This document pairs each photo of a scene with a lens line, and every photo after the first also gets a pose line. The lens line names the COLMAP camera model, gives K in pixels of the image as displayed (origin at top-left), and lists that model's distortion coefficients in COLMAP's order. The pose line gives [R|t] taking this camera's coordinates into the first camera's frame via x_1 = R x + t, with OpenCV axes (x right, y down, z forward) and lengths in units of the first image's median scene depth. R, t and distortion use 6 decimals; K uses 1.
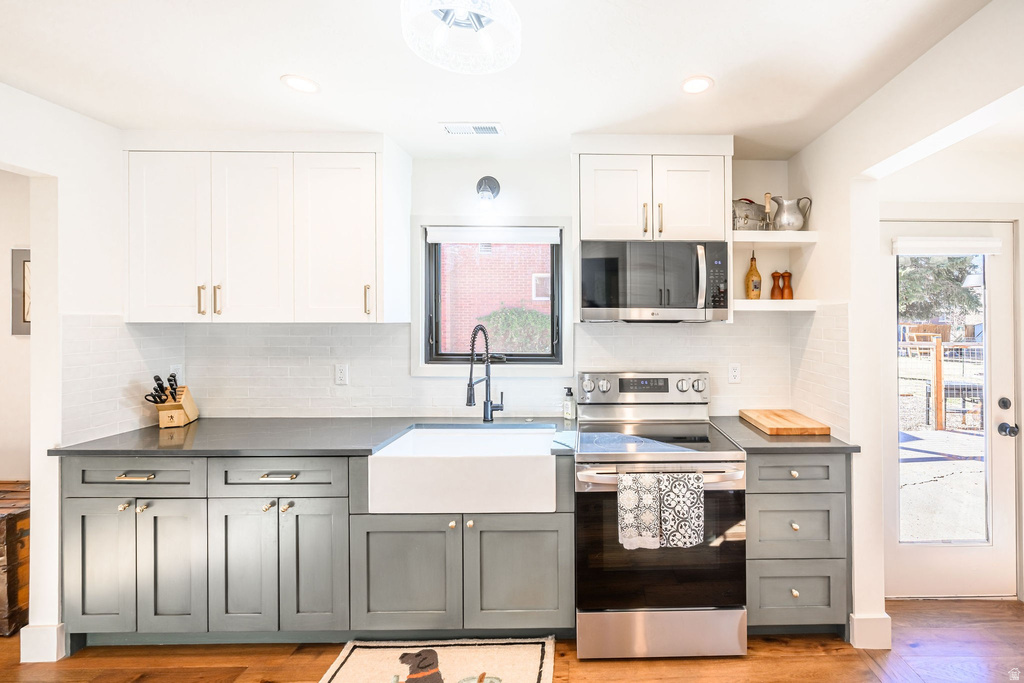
lens RADIAL K [[491.5, 0, 514.7], [0, 491.5, 321.1], [0, 0, 1]] dist [-0.003287, -0.000612]
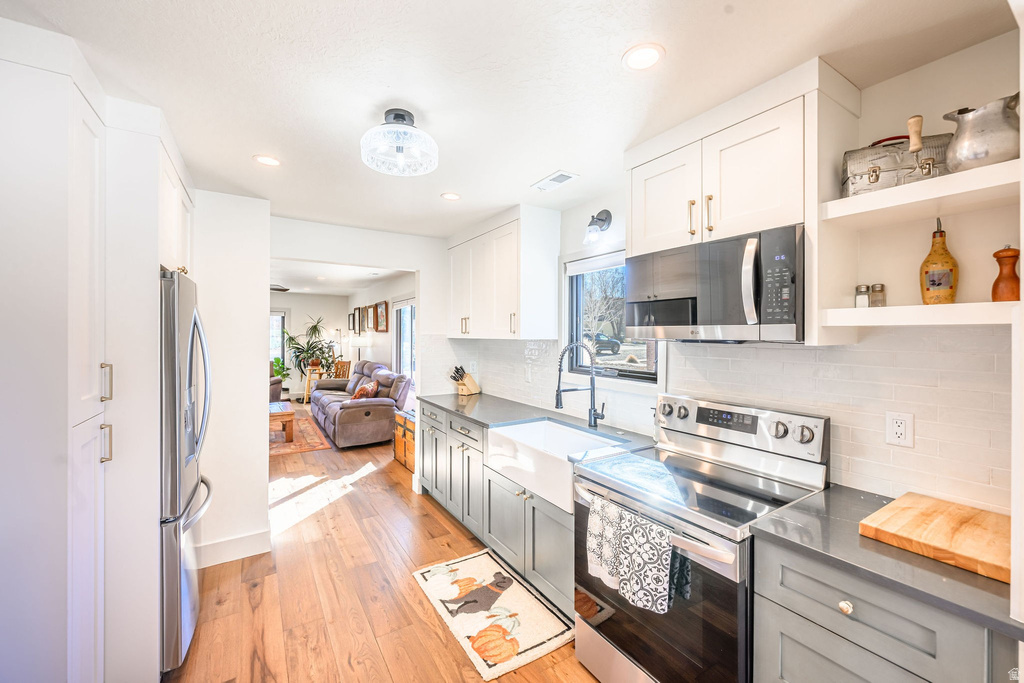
lens RADIAL K [[411.6, 0, 511.2], [0, 411.6, 338.7], [0, 0, 1]] dist [-0.000523, 0.000101]
pose [[0.506583, 0.009714, -0.862136, 0.716695], [0.000635, 0.999932, 0.011639, -0.011841], [0.862191, -0.006444, 0.506542, 0.375889]]
